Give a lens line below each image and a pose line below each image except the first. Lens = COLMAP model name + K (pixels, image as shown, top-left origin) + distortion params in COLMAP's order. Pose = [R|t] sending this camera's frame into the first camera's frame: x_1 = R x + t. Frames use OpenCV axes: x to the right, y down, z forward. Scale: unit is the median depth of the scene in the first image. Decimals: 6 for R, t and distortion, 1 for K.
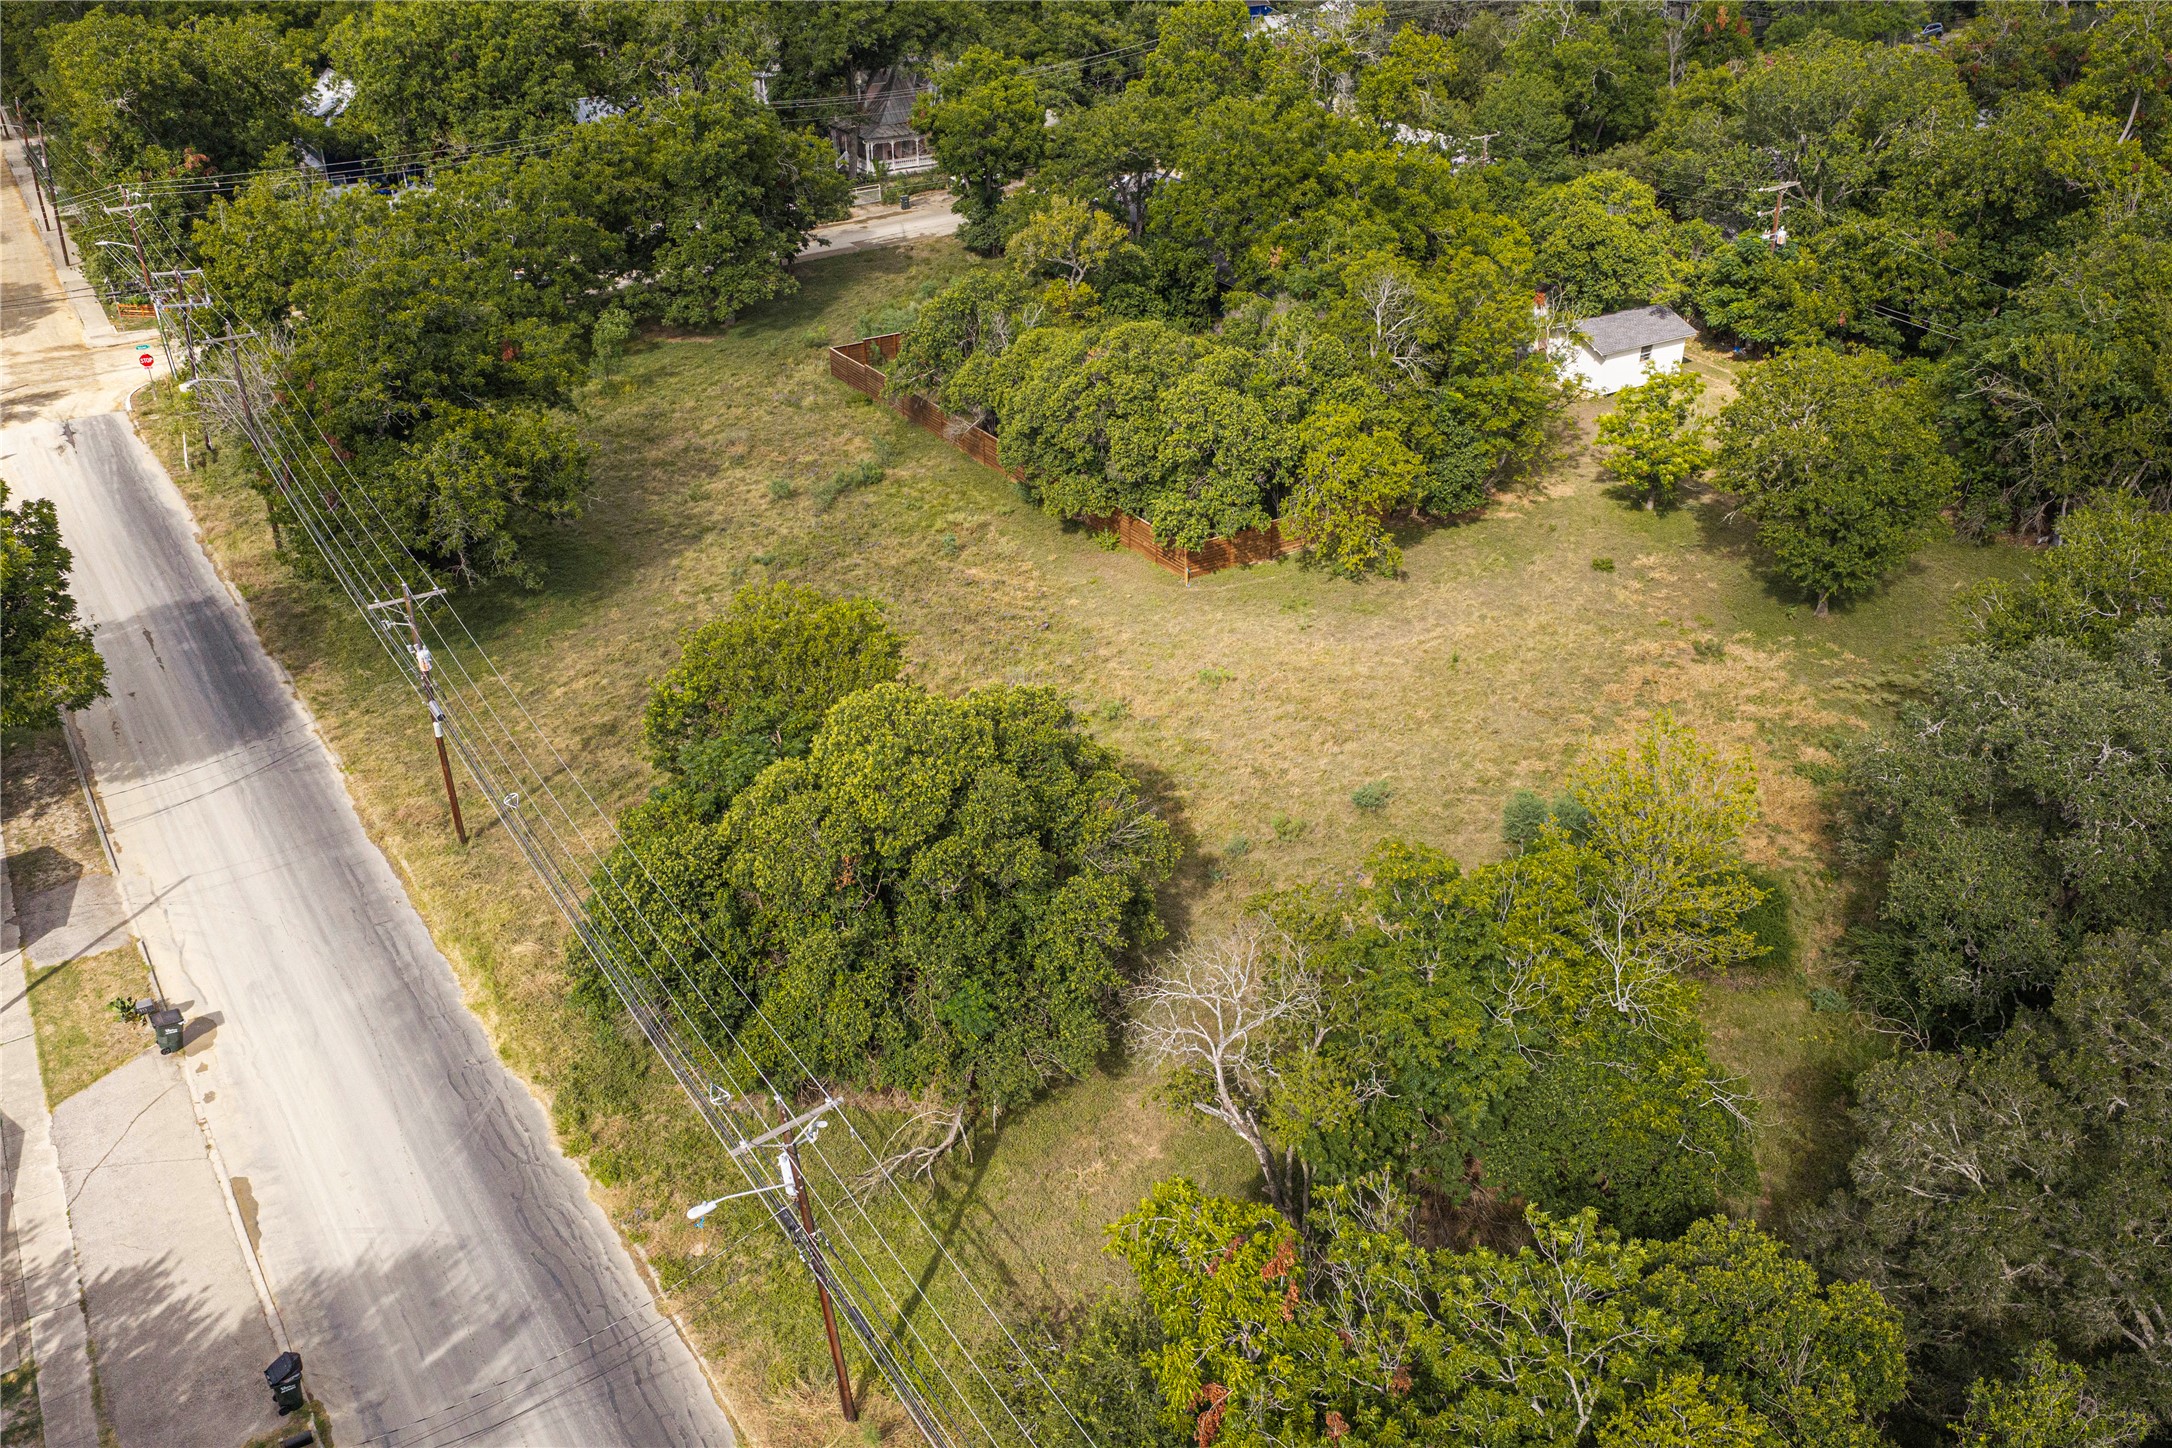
lens RADIAL K [[1657.1, 0, 1086.0], [0, 1657.1, 724.0], [0, 0, 1]] dist [-0.006894, -0.005910]
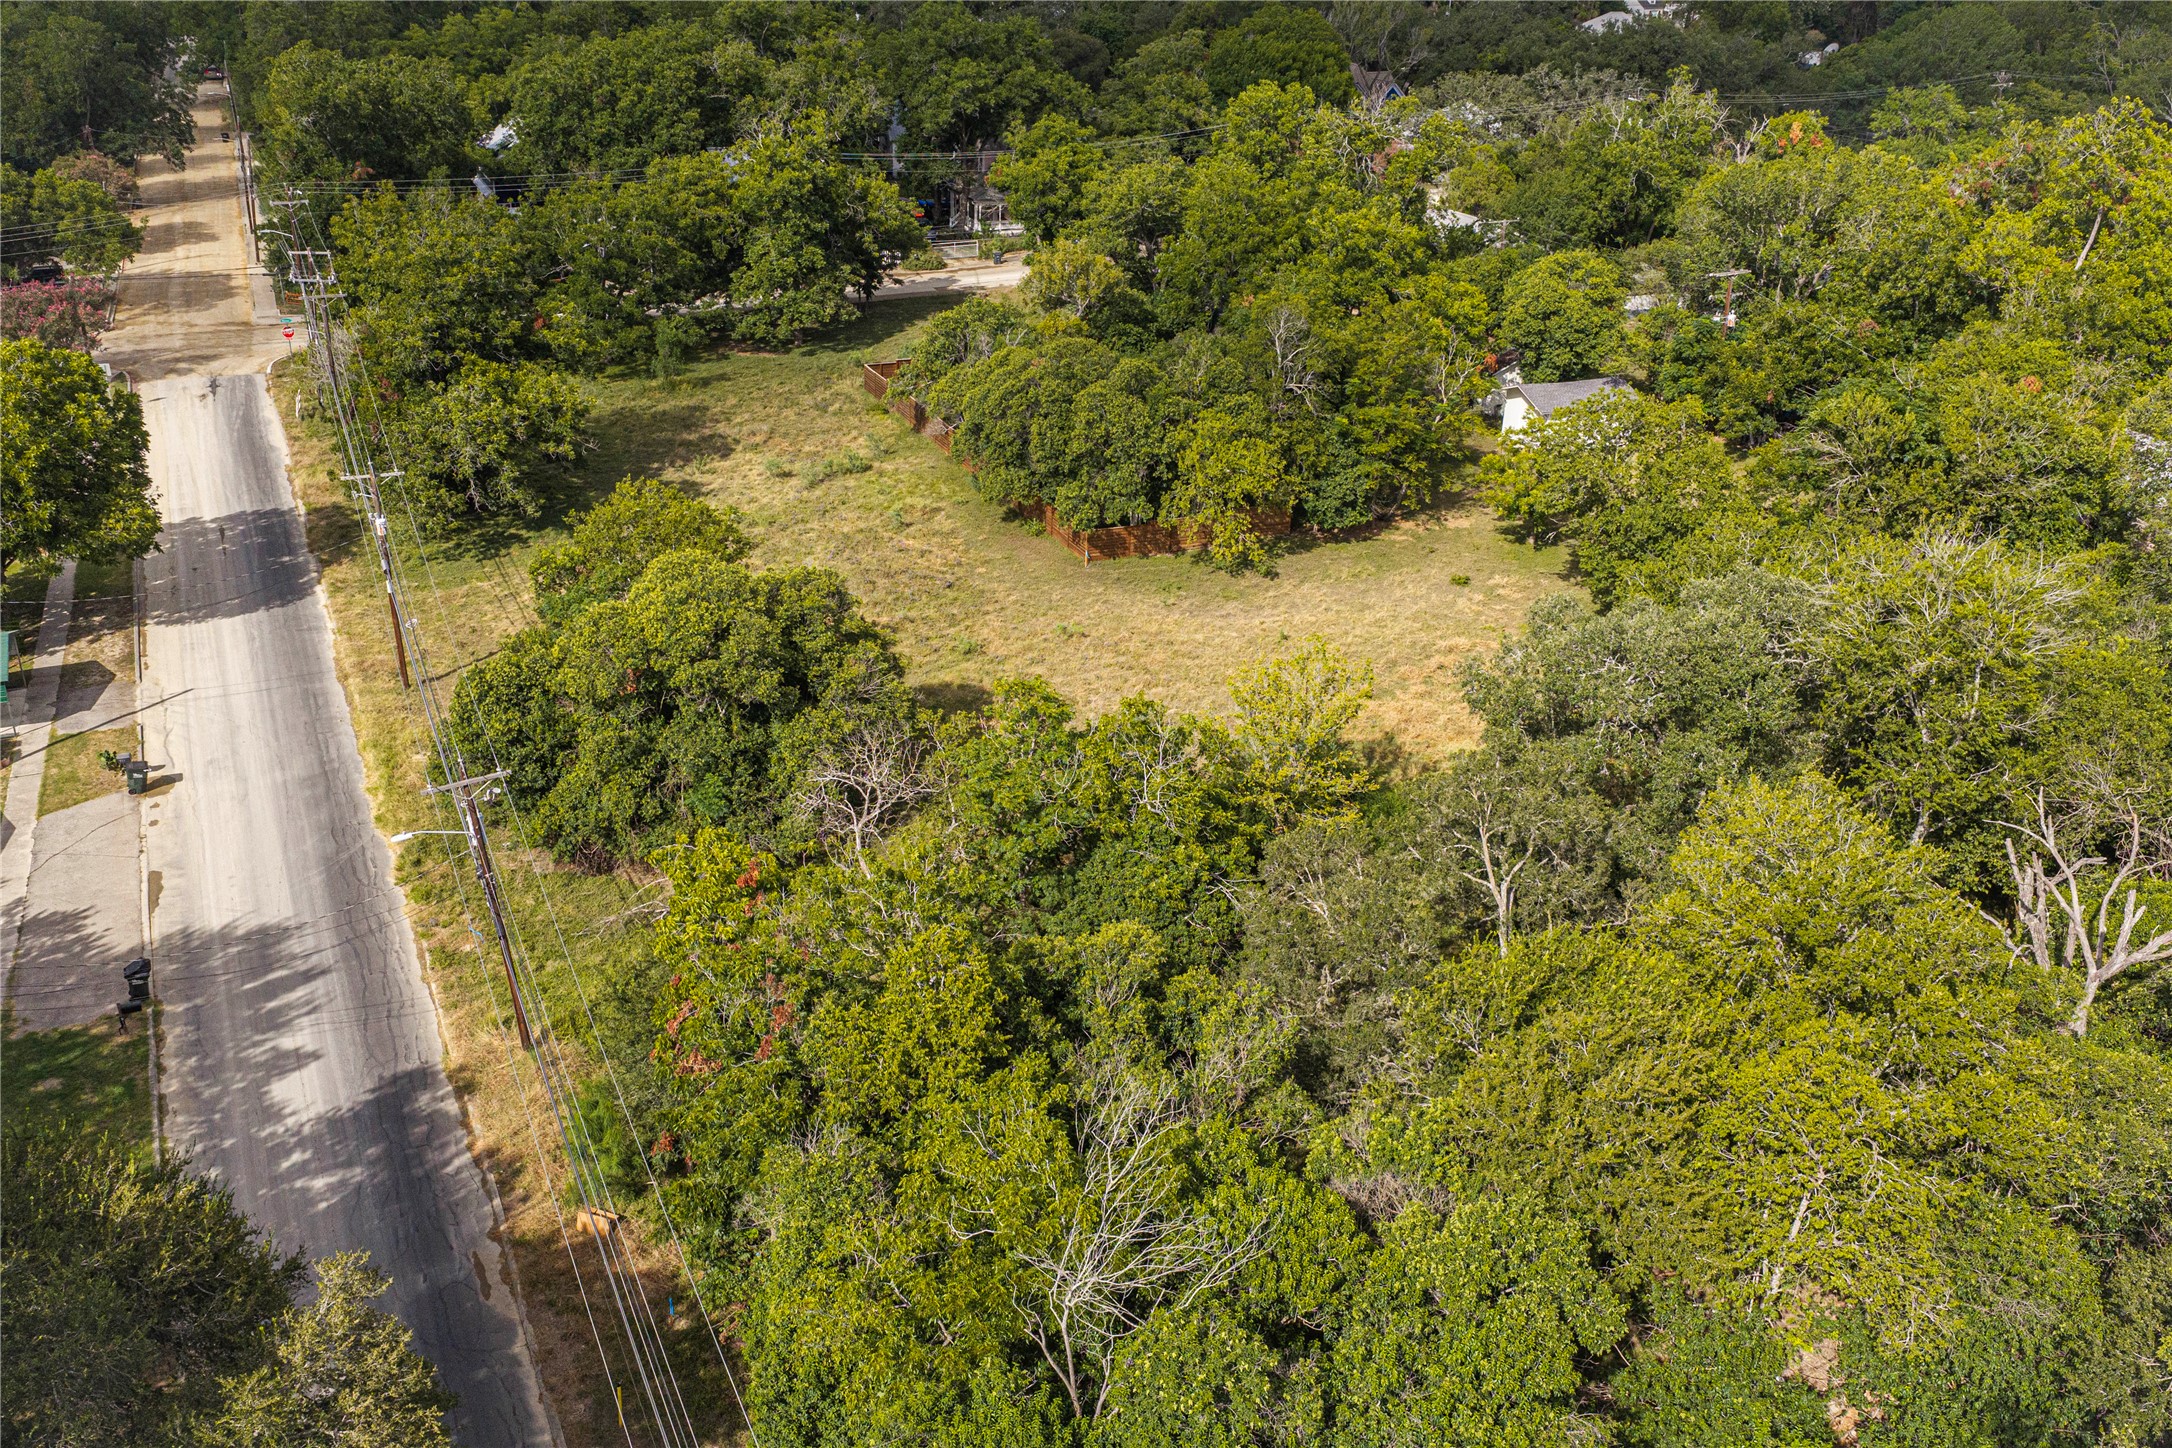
lens RADIAL K [[1718.5, 0, 1086.0], [0, 1718.5, 724.0], [0, 0, 1]] dist [0.013170, -0.047492]
pose [[0.988775, 0.095915, -0.114564, 0.202831], [-0.103426, 0.992733, -0.061518, 0.094049], [0.107831, 0.072676, 0.991509, -0.155874]]
